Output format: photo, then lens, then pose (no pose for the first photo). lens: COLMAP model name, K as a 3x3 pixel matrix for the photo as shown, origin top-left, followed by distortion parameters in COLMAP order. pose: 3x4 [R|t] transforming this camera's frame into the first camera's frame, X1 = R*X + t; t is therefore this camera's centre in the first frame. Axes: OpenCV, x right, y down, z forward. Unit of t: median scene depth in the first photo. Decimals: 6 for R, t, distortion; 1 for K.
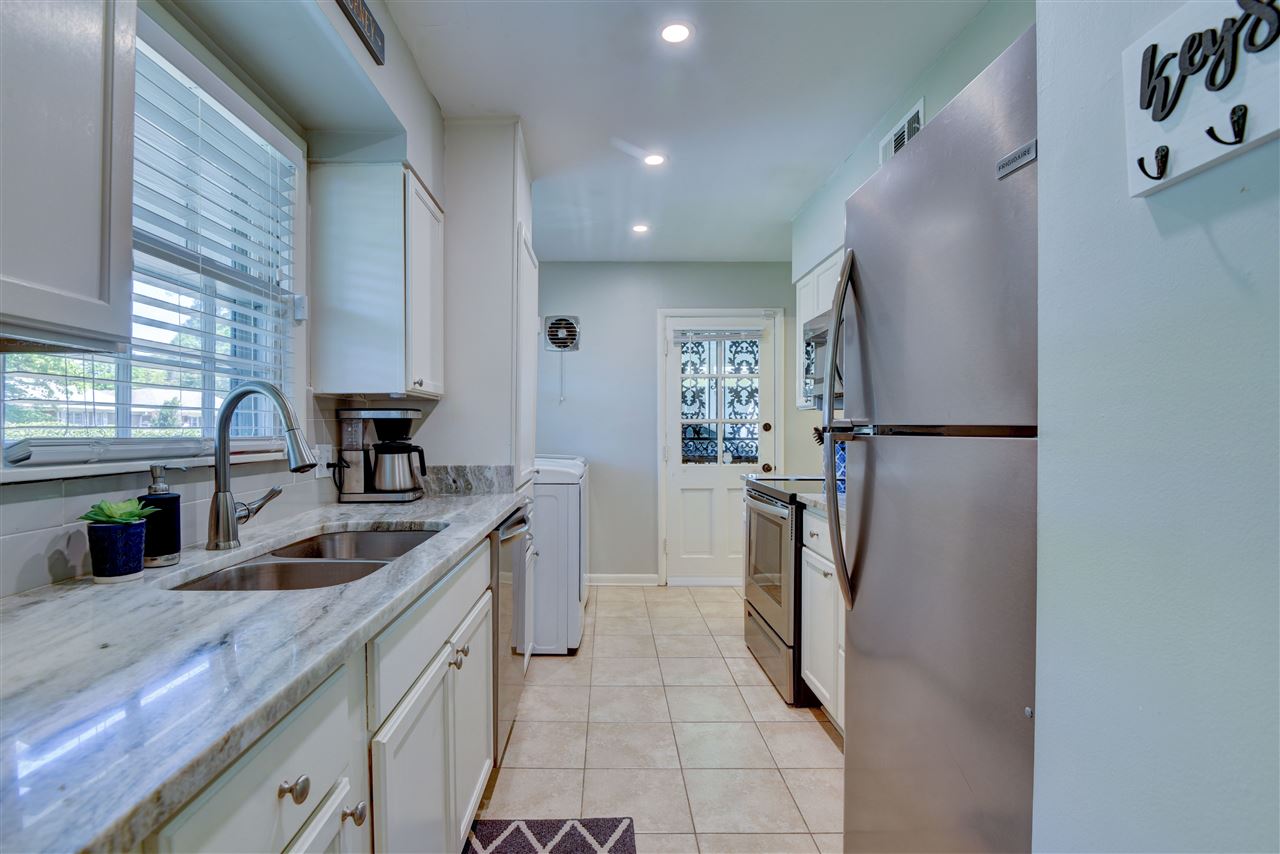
lens RADIAL K [[585.7, 0, 638.7], [0, 585.7, 429.1], [0, 0, 1]] dist [-0.012183, -0.002351]
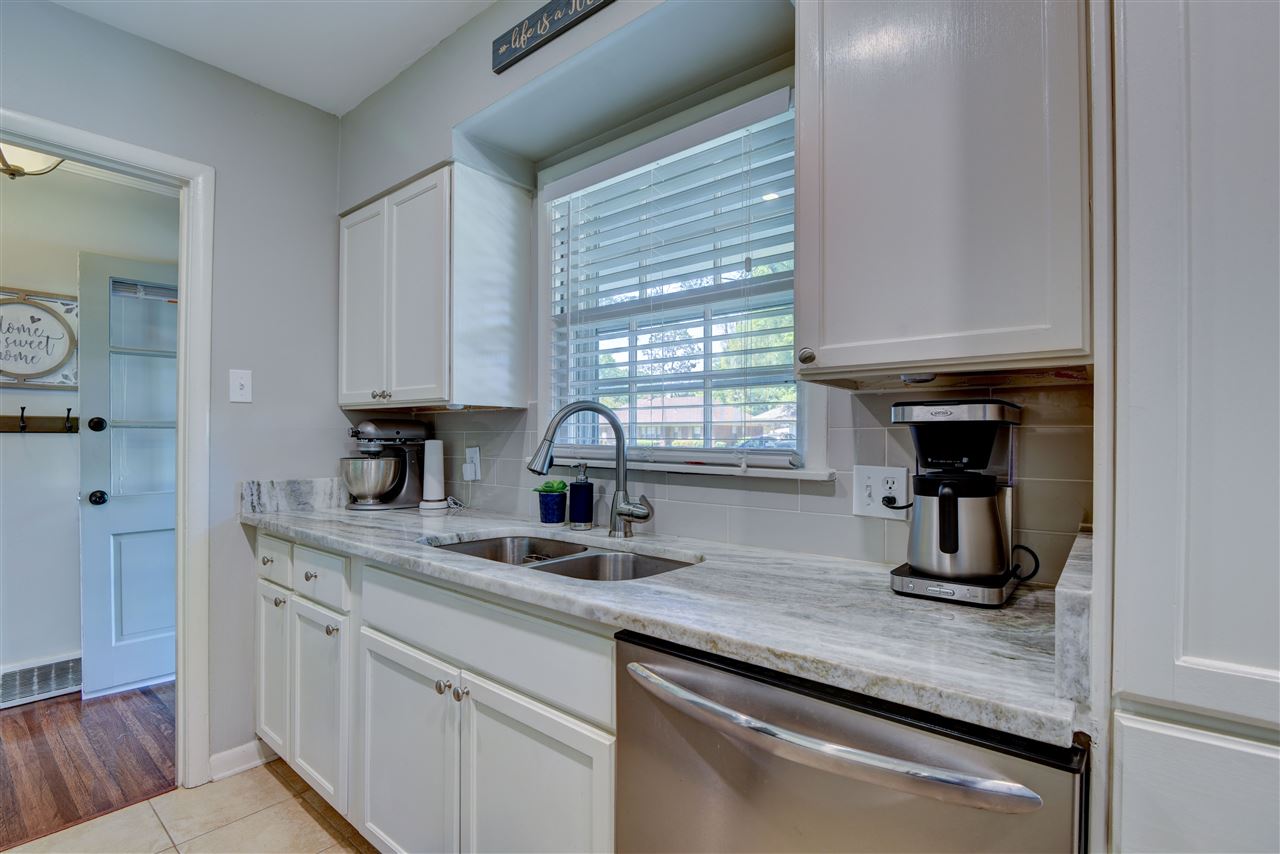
lens RADIAL K [[585.7, 0, 652.6], [0, 585.7, 438.7], [0, 0, 1]] dist [-0.012183, -0.002351]
pose [[-0.658007, 0.007166, -0.752978, 0.188548], [0.001697, 0.999966, 0.008033, -0.013685], [0.753010, 0.004008, -0.657997, 1.860994]]
